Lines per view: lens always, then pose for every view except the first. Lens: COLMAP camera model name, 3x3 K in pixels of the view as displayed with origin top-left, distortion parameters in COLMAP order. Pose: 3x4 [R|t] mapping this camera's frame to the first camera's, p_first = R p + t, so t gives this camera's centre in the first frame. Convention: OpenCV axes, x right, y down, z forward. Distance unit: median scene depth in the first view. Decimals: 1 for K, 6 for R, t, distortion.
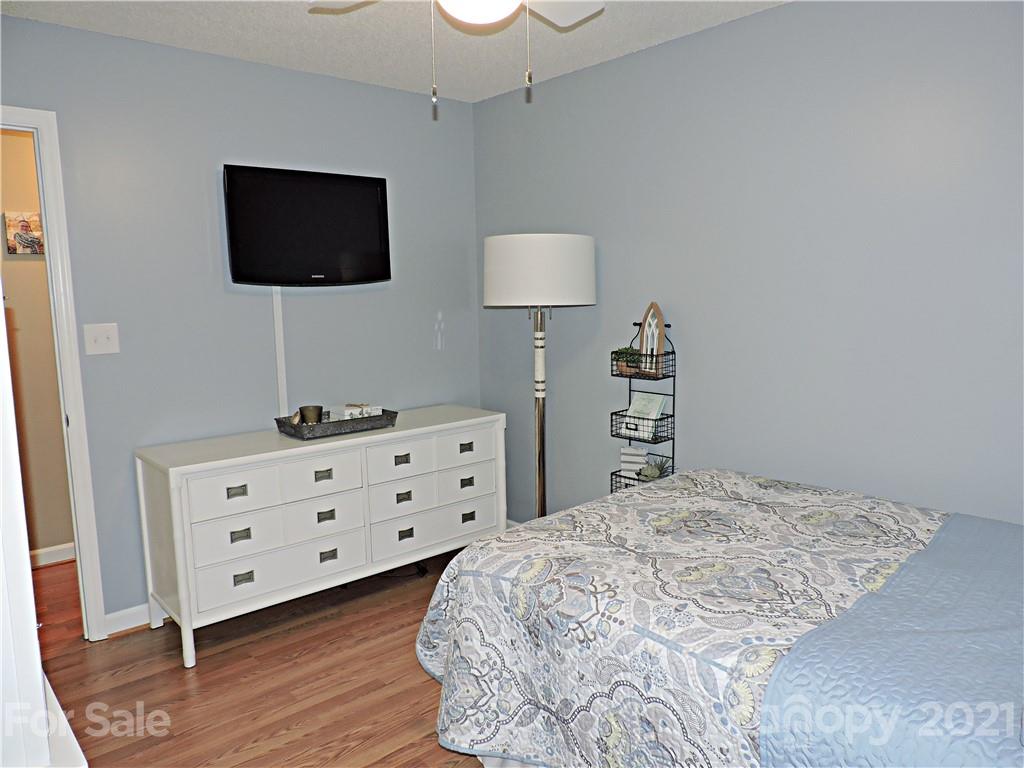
lens RADIAL K [[724.7, 0, 512.0], [0, 724.7, 384.0], [0, 0, 1]] dist [-0.026528, 0.003063]
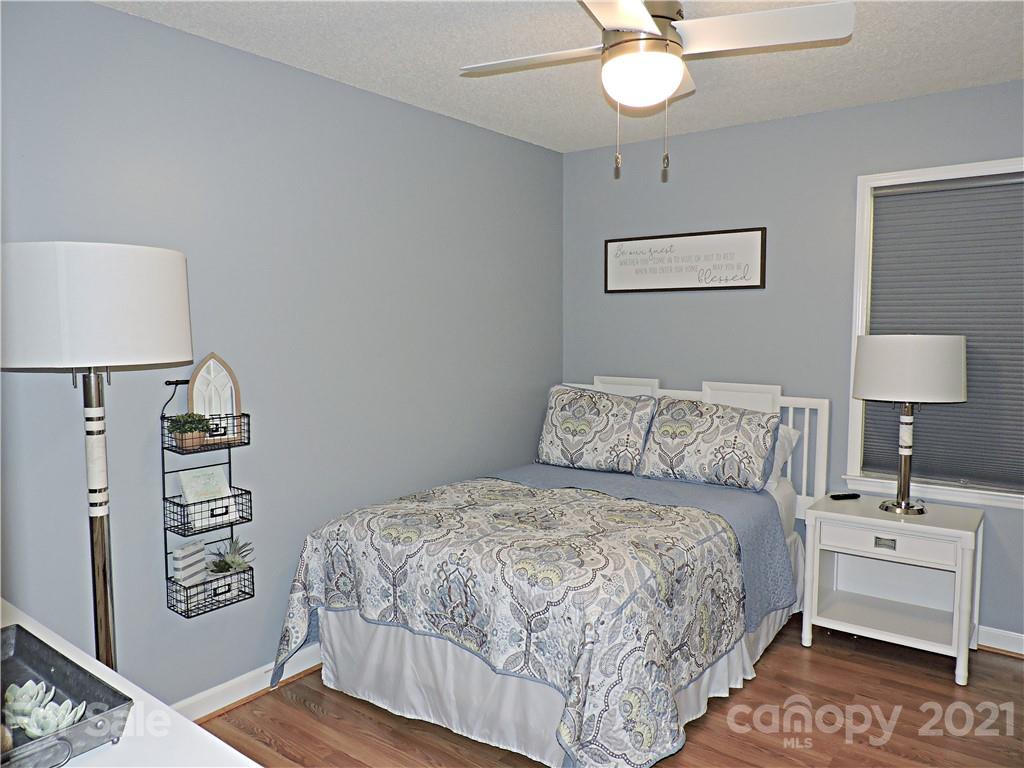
lens RADIAL K [[724.7, 0, 512.0], [0, 724.7, 384.0], [0, 0, 1]] dist [-0.026528, 0.003063]
pose [[-0.189248, -0.062864, 0.979915, -0.834934], [0.132391, 0.987203, 0.088900, -0.134484], [-0.972963, 0.146556, -0.178504, 1.050268]]
